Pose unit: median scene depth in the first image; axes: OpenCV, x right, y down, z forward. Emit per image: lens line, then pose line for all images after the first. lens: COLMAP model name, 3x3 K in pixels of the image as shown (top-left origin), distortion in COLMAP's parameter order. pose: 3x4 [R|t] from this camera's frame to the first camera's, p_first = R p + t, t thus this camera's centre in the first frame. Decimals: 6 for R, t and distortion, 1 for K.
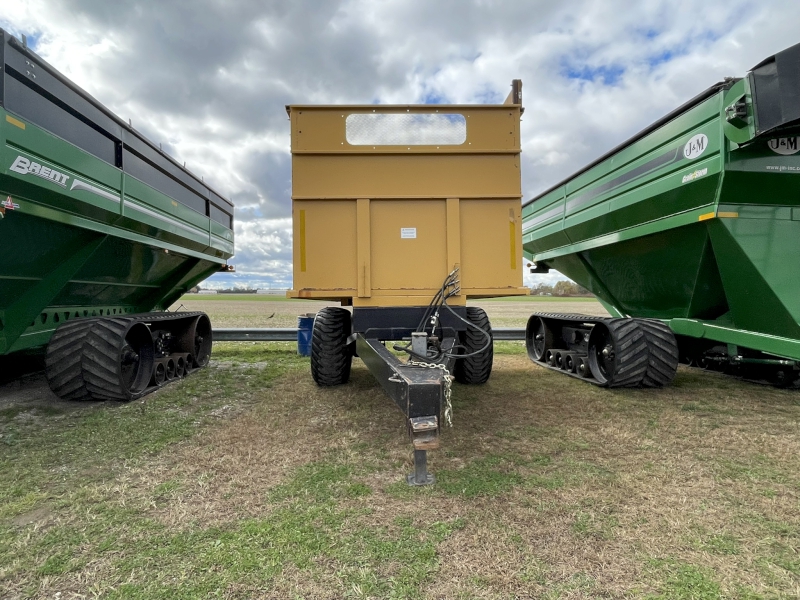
lens RADIAL K [[479.7, 0, 400.0], [0, 479.7, 300.0], [0, 0, 1]] dist [-0.006406, -0.000898]
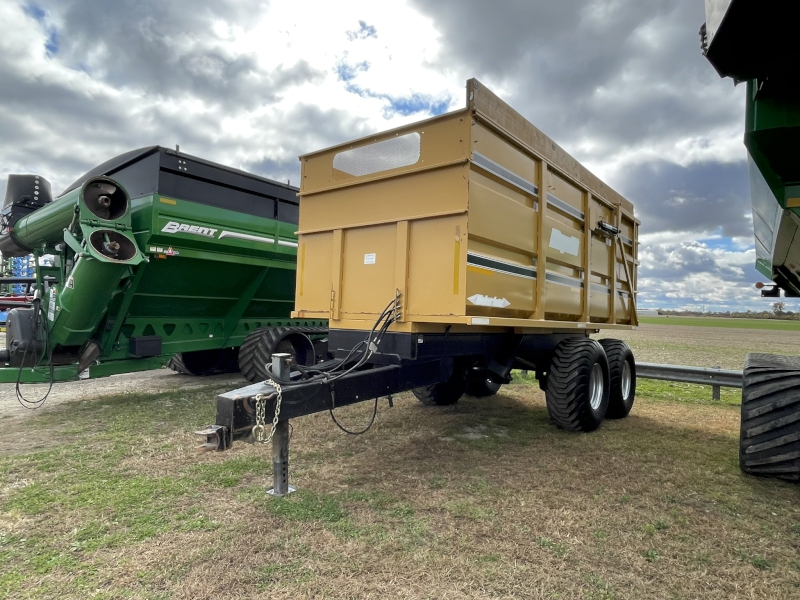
lens RADIAL K [[483.2, 0, 400.0], [0, 483.2, 300.0], [0, 0, 1]] dist [-0.000391, 0.000168]
pose [[0.757406, 0.012603, -0.652822, 0.714776], [-0.037553, 0.999000, -0.024282, -0.027633], [0.651863, 0.042907, 0.757122, 0.252389]]
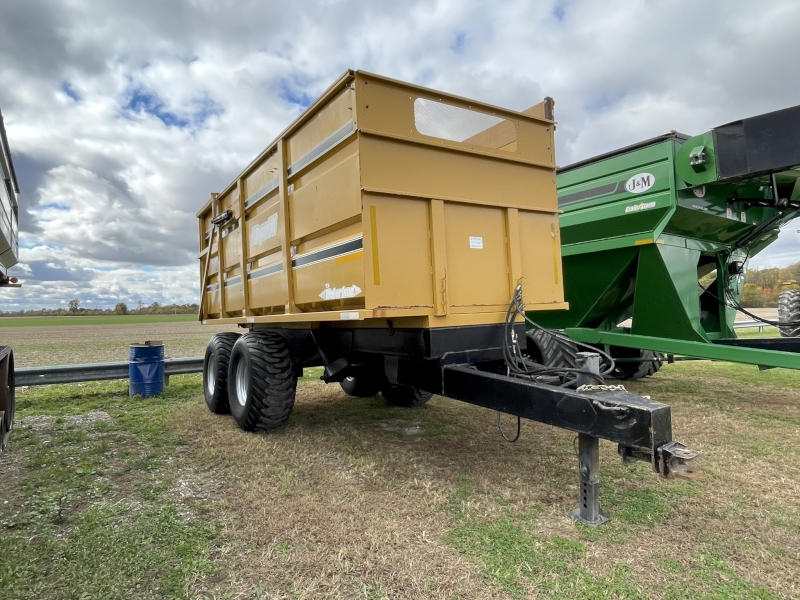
lens RADIAL K [[486.6, 0, 384.6], [0, 486.6, 302.1], [0, 0, 1]] dist [-0.002731, -0.002560]
pose [[0.860467, -0.009892, 0.509411, -0.566576], [0.025865, 0.999370, -0.024283, -0.011230], [-0.508850, 0.034071, 0.860181, 0.301245]]
